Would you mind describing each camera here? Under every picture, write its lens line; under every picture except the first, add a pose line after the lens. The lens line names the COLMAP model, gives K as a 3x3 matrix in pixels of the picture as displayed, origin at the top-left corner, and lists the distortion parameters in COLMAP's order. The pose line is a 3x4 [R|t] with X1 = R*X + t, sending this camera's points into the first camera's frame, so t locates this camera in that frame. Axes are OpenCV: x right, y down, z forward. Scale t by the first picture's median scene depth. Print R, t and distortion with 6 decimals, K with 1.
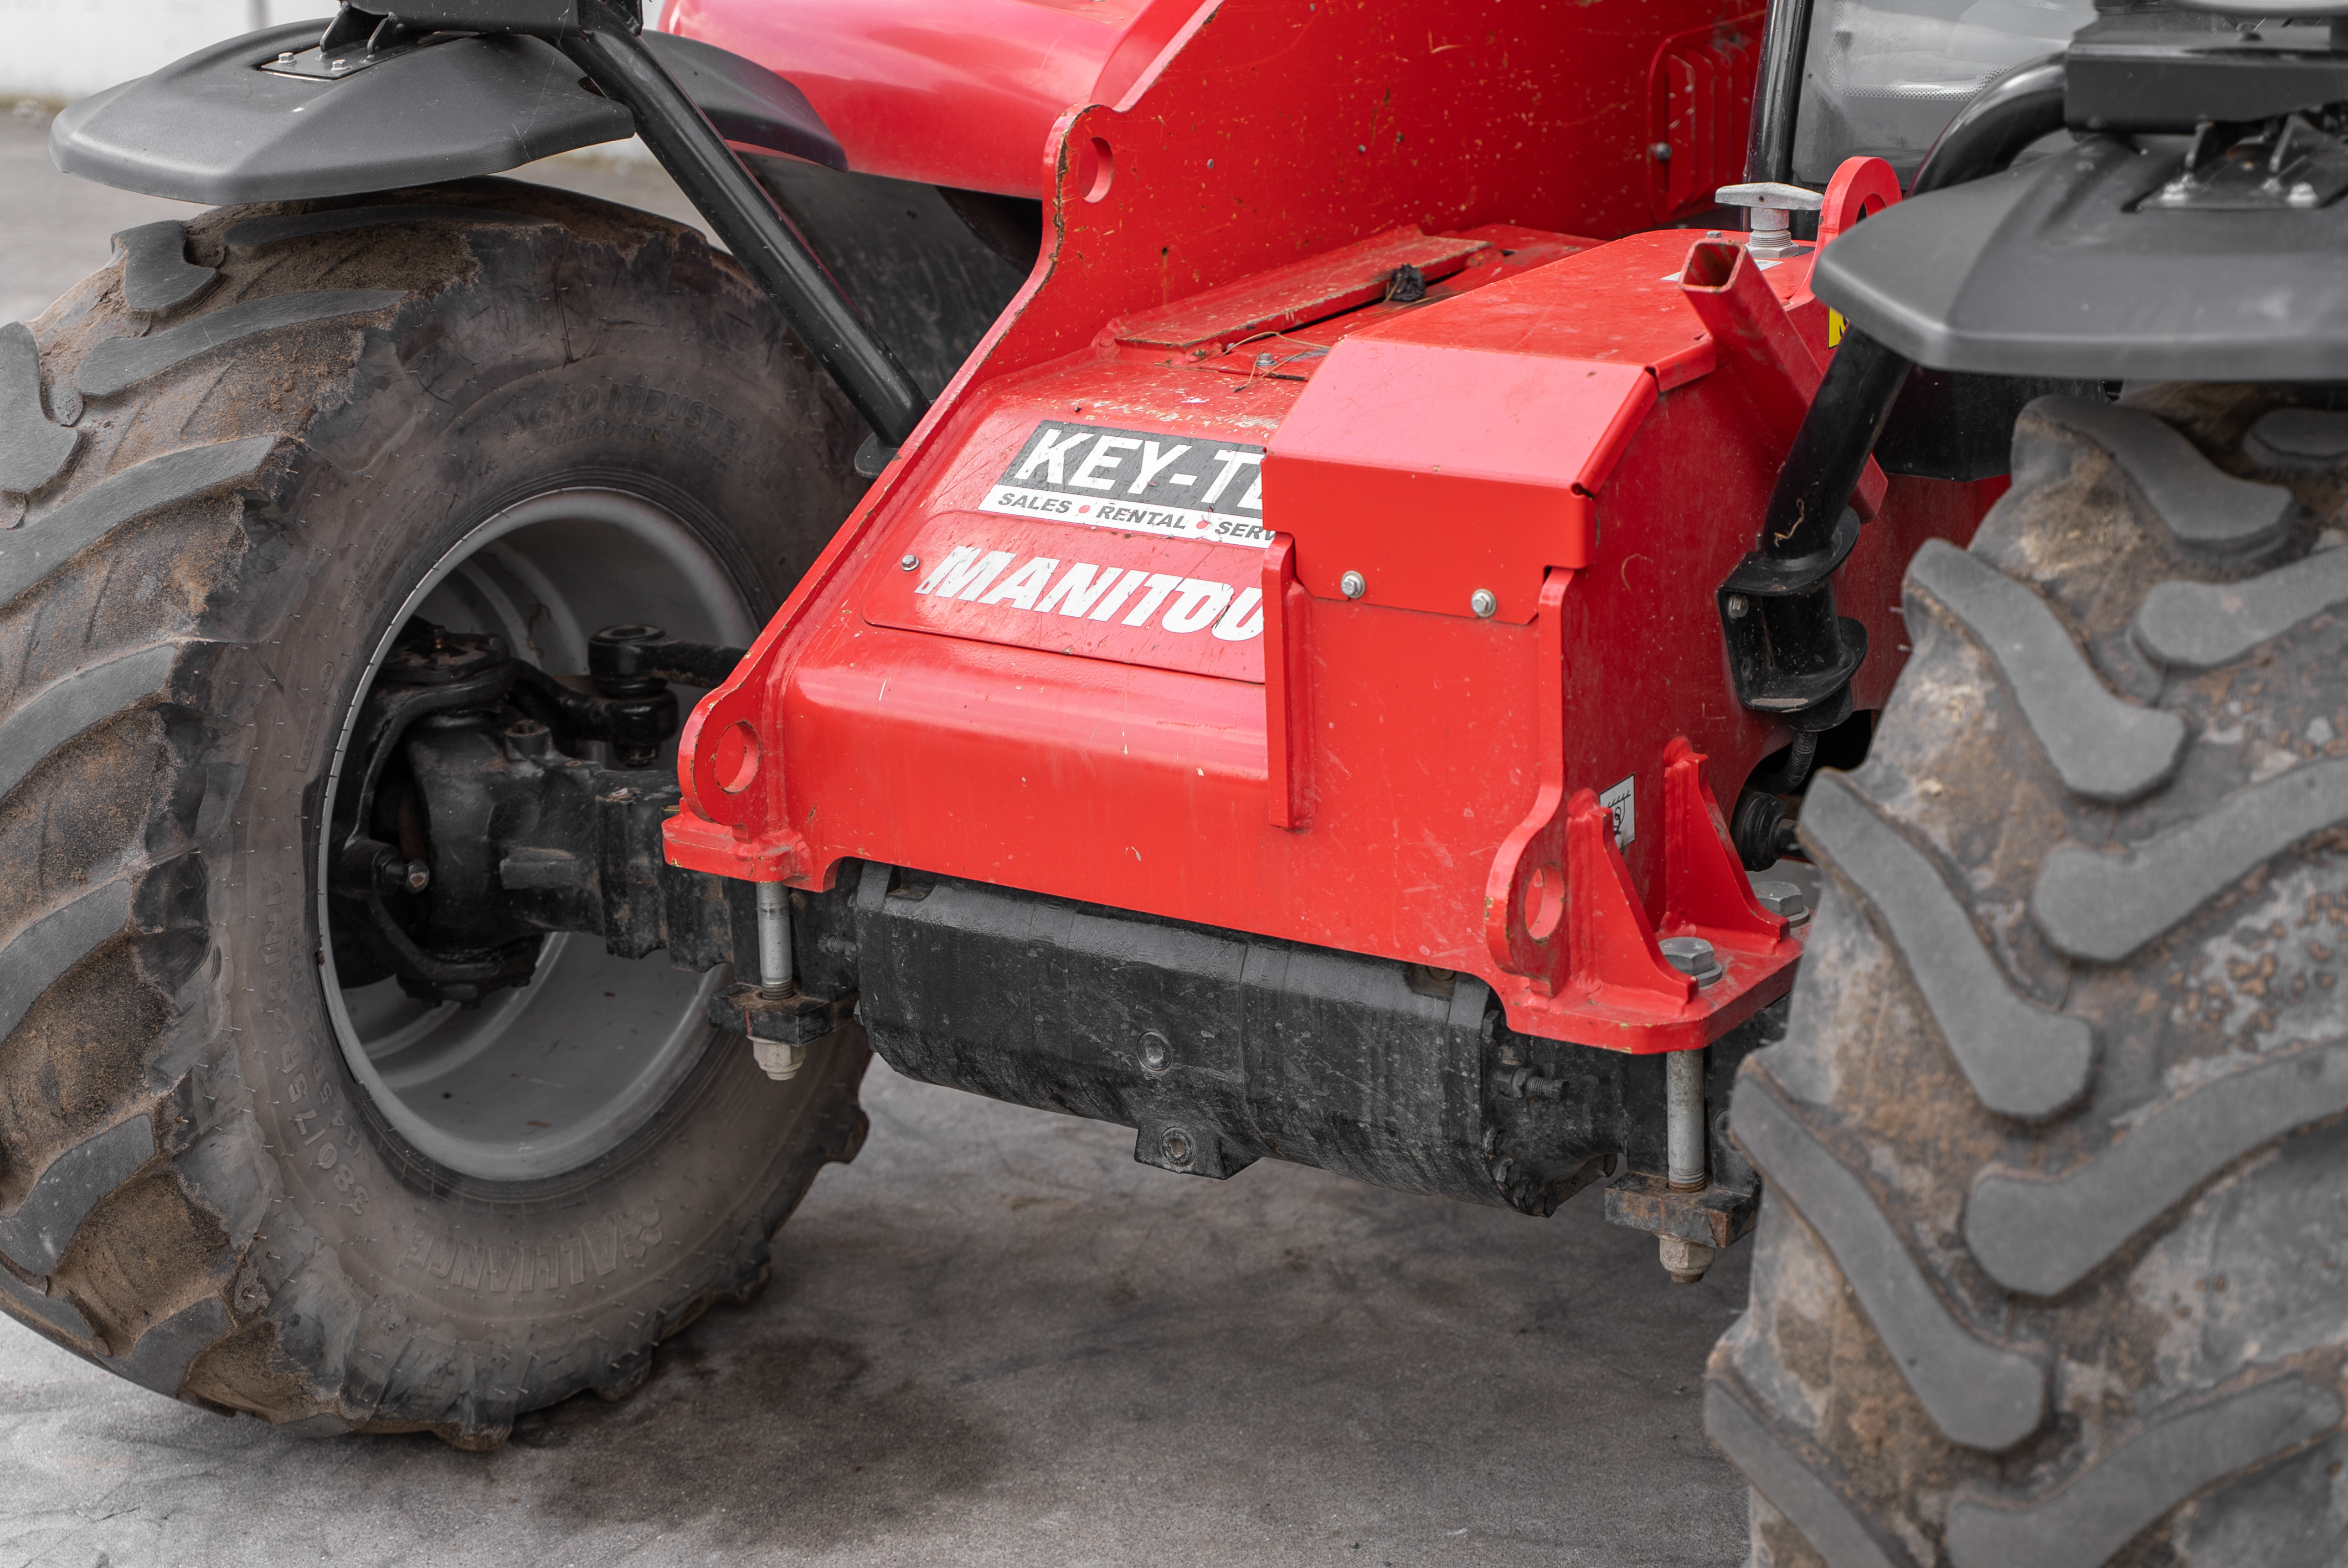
lens RADIAL K [[4402.5, 0, 1174.0], [0, 4402.5, 784.0], [0, 0, 1]] dist [0.011221, -0.072428]
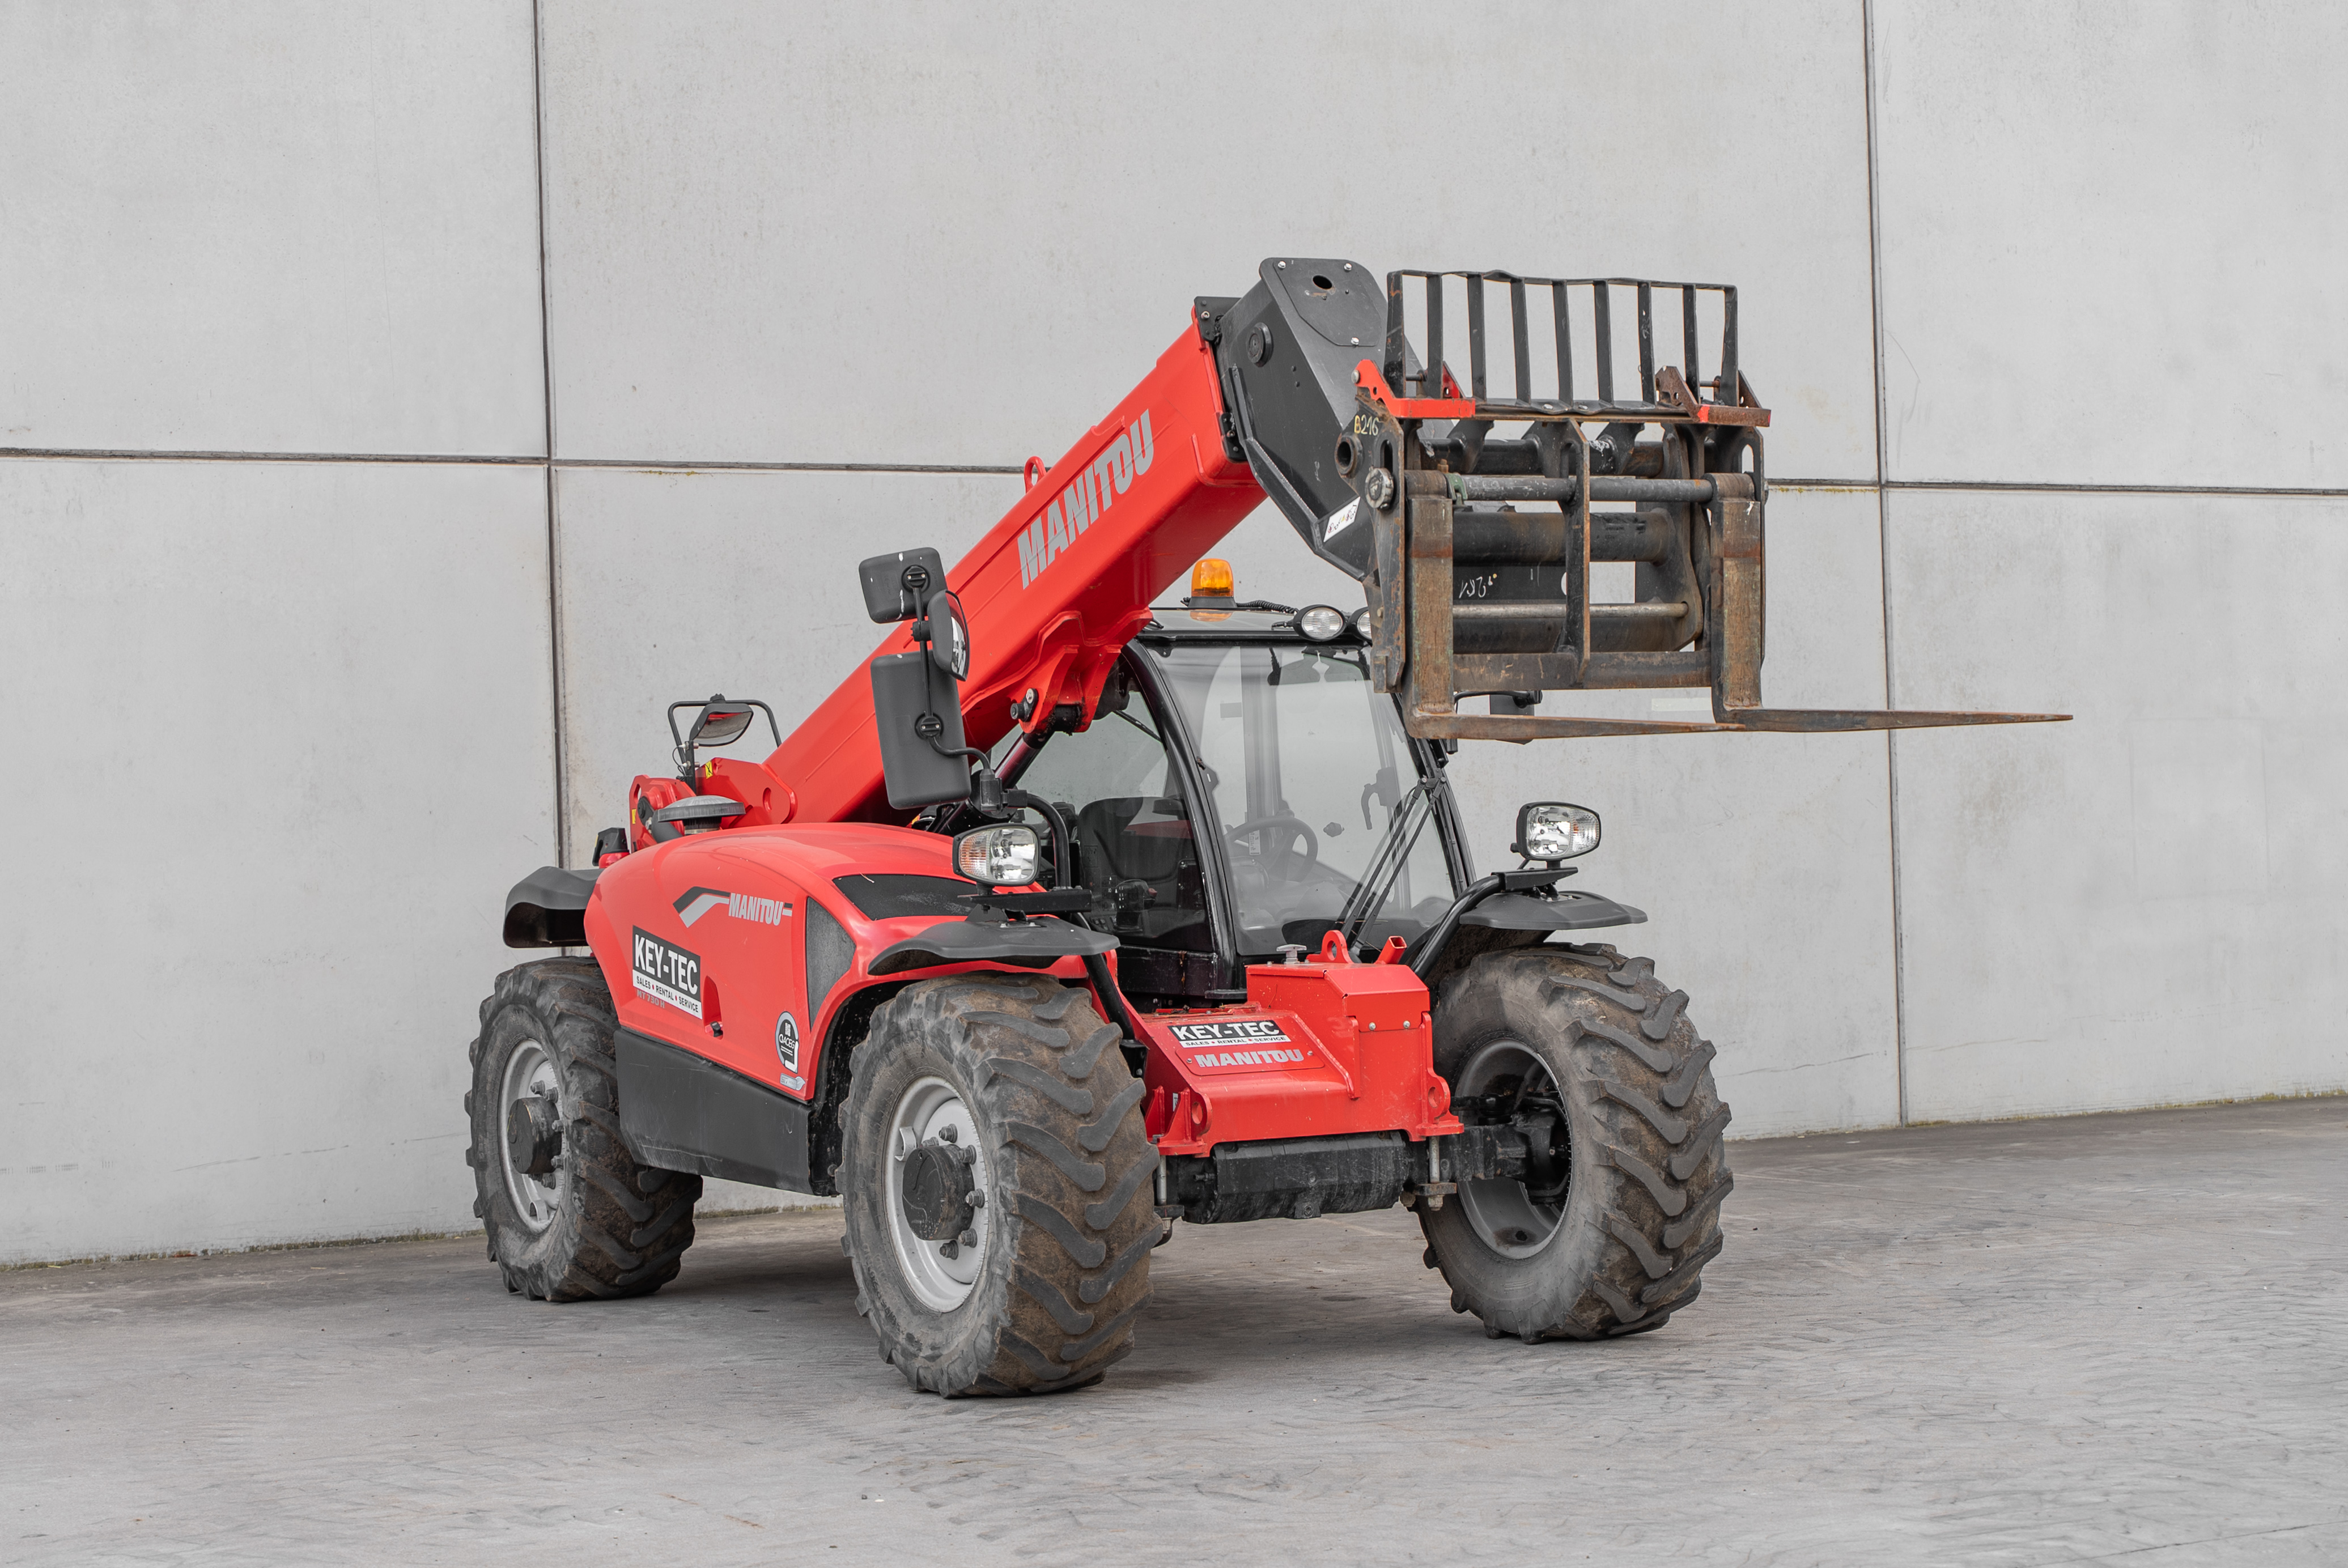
lens RADIAL K [[4485.4, 0, 1174.0], [0, 4485.4, 784.0], [0, 0, 1]] dist [0.002026, 0.055940]
pose [[0.448336, 0.022590, 0.893579, -3.400585], [0.277679, 0.946701, -0.163254, 0.331006], [-0.849640, 0.321321, 0.418168, -0.515965]]
